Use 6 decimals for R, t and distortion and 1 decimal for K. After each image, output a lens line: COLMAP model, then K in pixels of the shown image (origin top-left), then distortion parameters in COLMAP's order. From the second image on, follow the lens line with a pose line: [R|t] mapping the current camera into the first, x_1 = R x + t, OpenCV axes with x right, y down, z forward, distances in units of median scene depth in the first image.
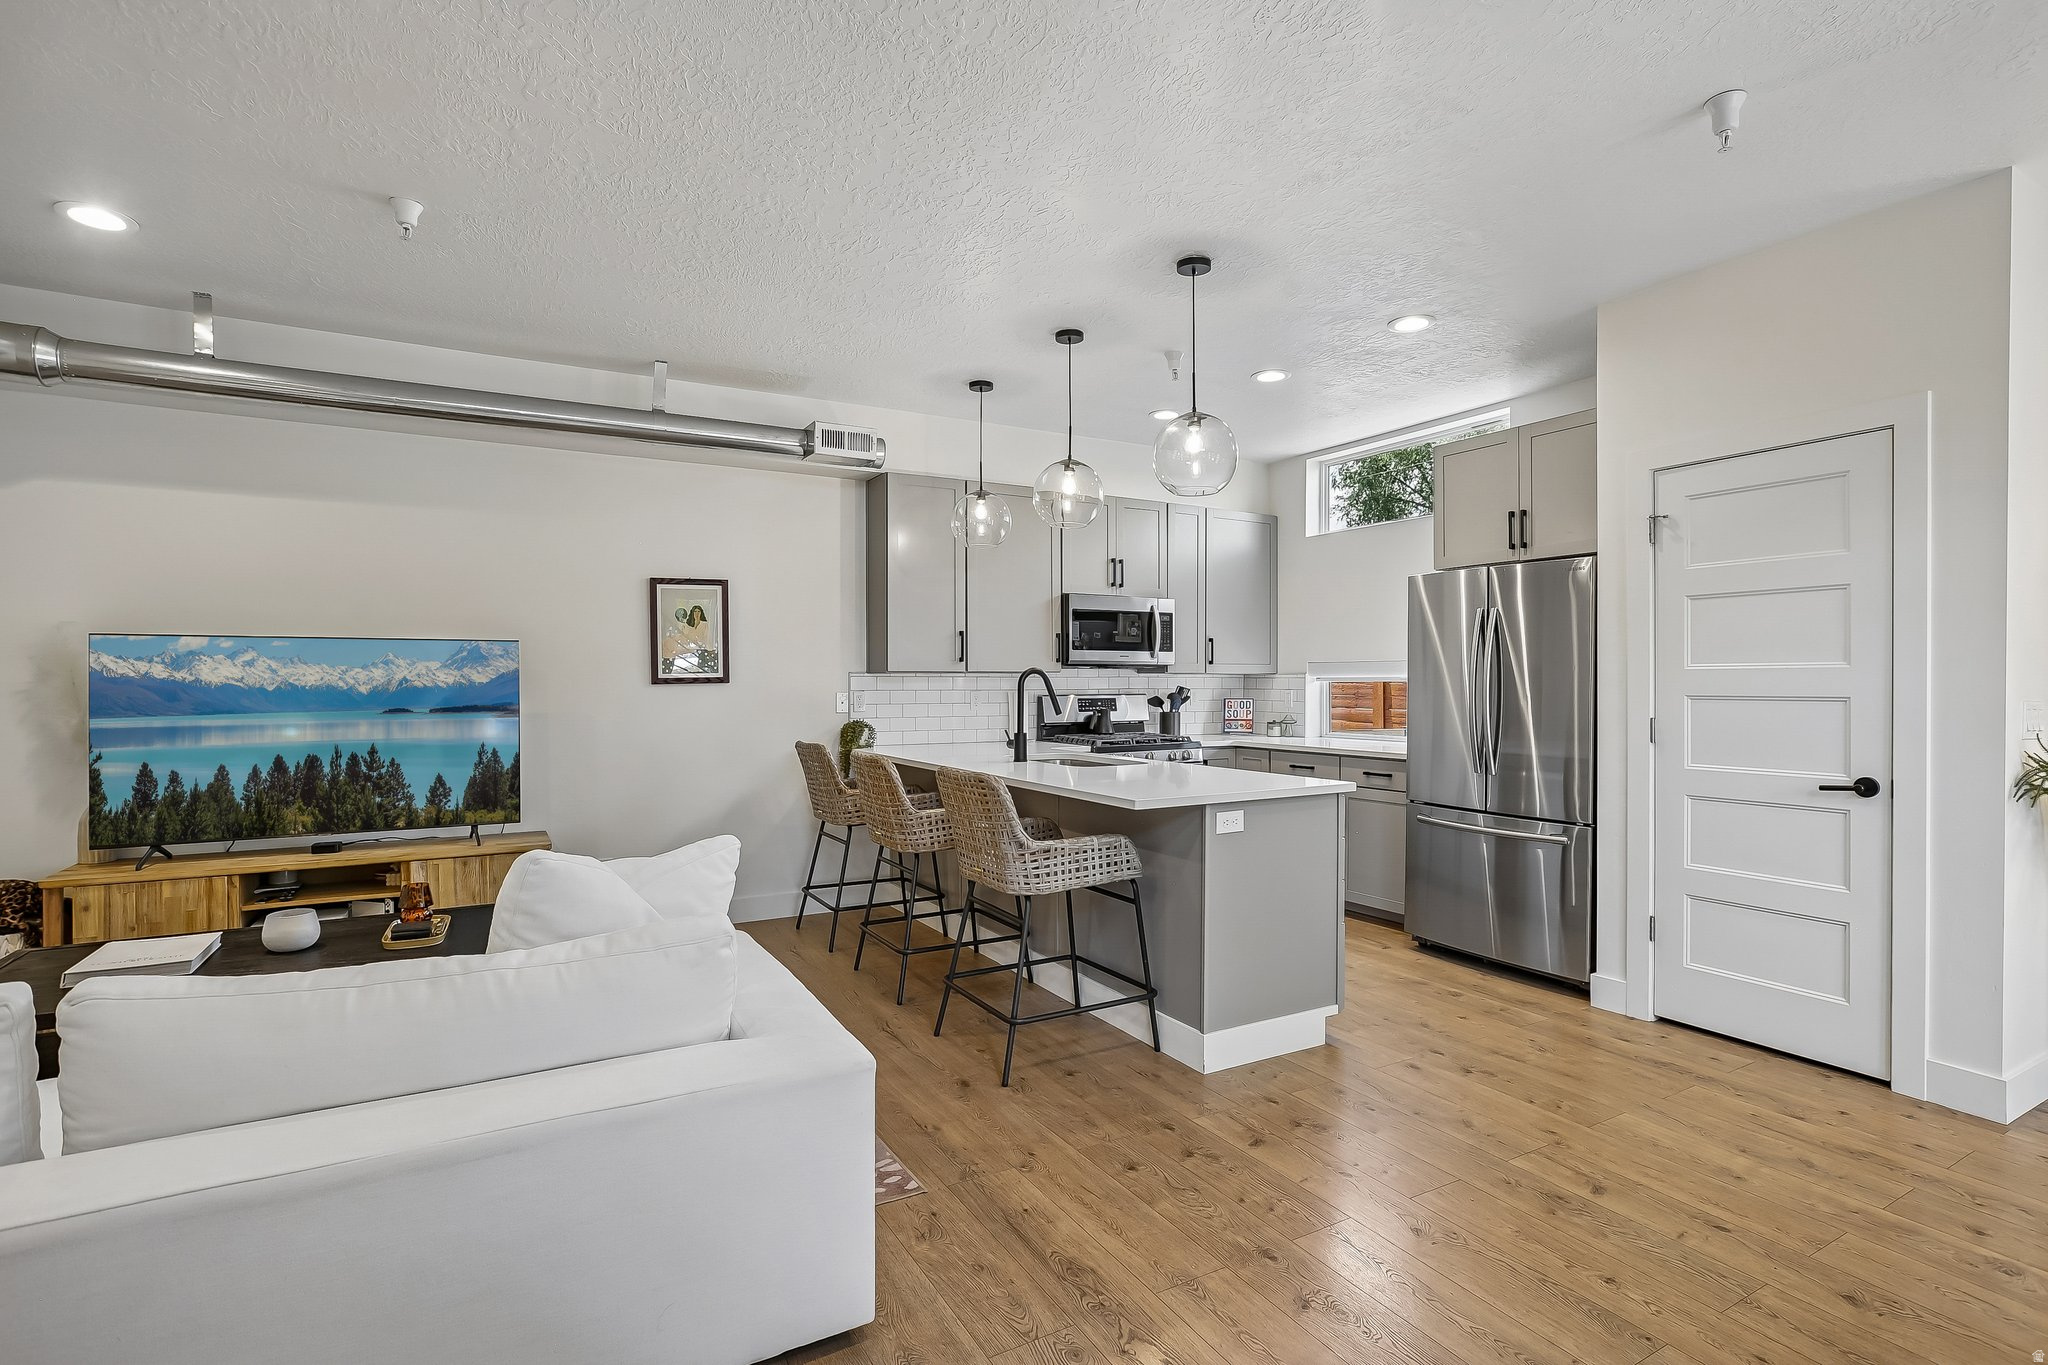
lens RADIAL K [[948.7, 0, 1037.3], [0, 948.7, 697.6], [0, 0, 1]] dist [-0.029184, 0.010715]
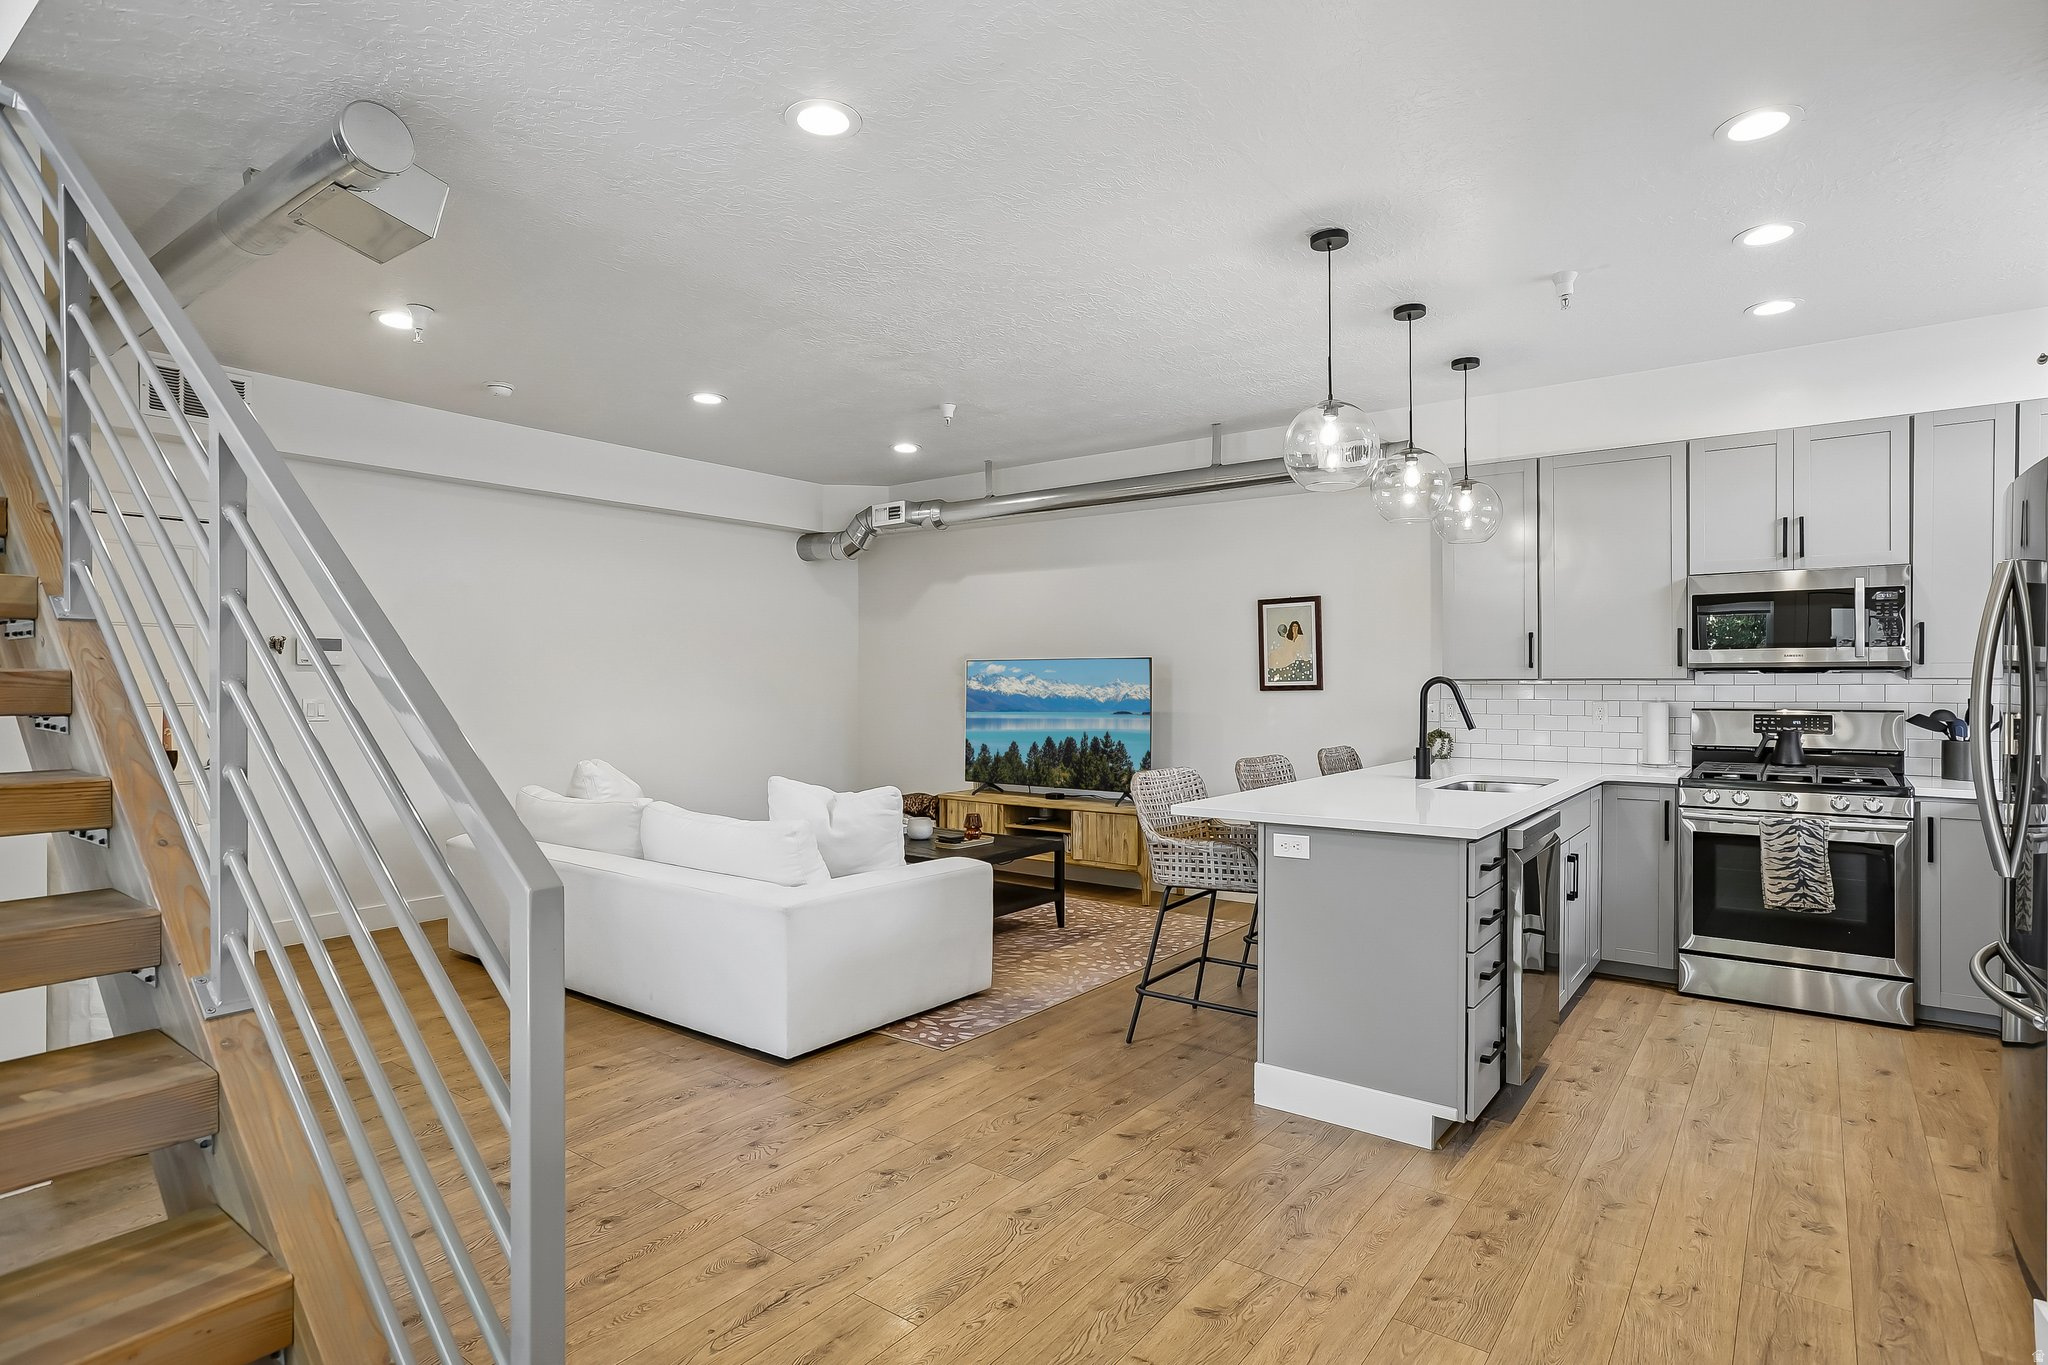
lens RADIAL K [[1047.5, 0, 1056.0], [0, 1047.5, 683.9], [0, 0, 1]] dist [-0.021854, 0.013048]
pose [[0.409816, 0.000871, -0.912168, 0.904066], [-0.015073, 0.999869, -0.005817, -0.016119], [0.912044, 0.016133, 0.409776, 0.315195]]
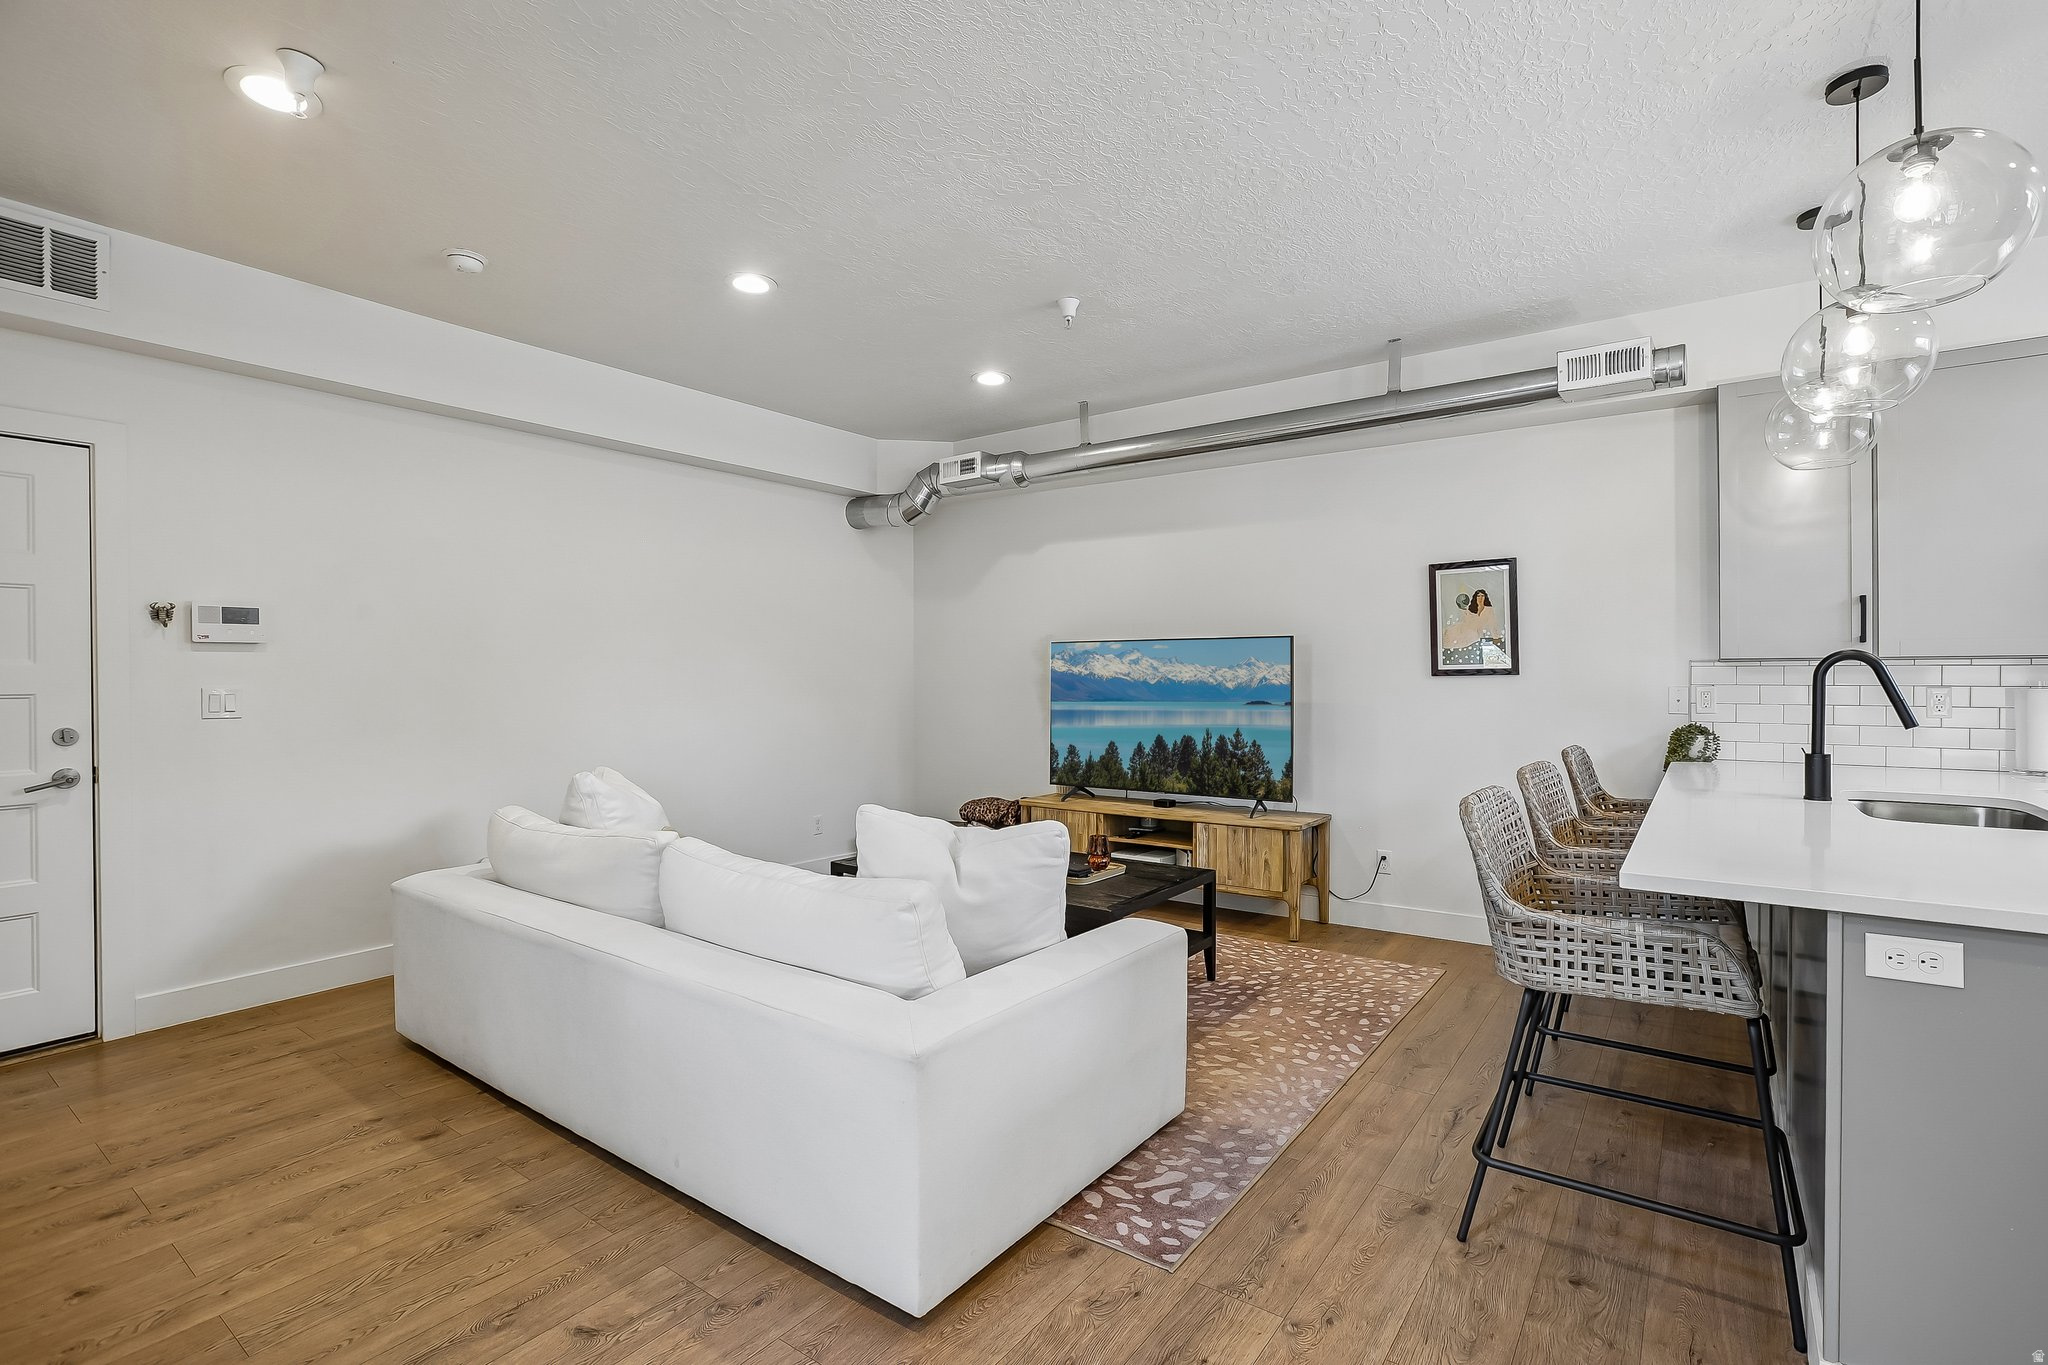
lens RADIAL K [[935.7, 0, 1062.1], [0, 935.7, 681.5], [0, 0, 1]] dist [-0.026758, 0.009443]
pose [[0.427464, 0.004221, -0.904023, 0.383504], [-0.012624, 0.999919, -0.001301, -0.004489], [0.903944, 0.011968, 0.427482, 0.346545]]
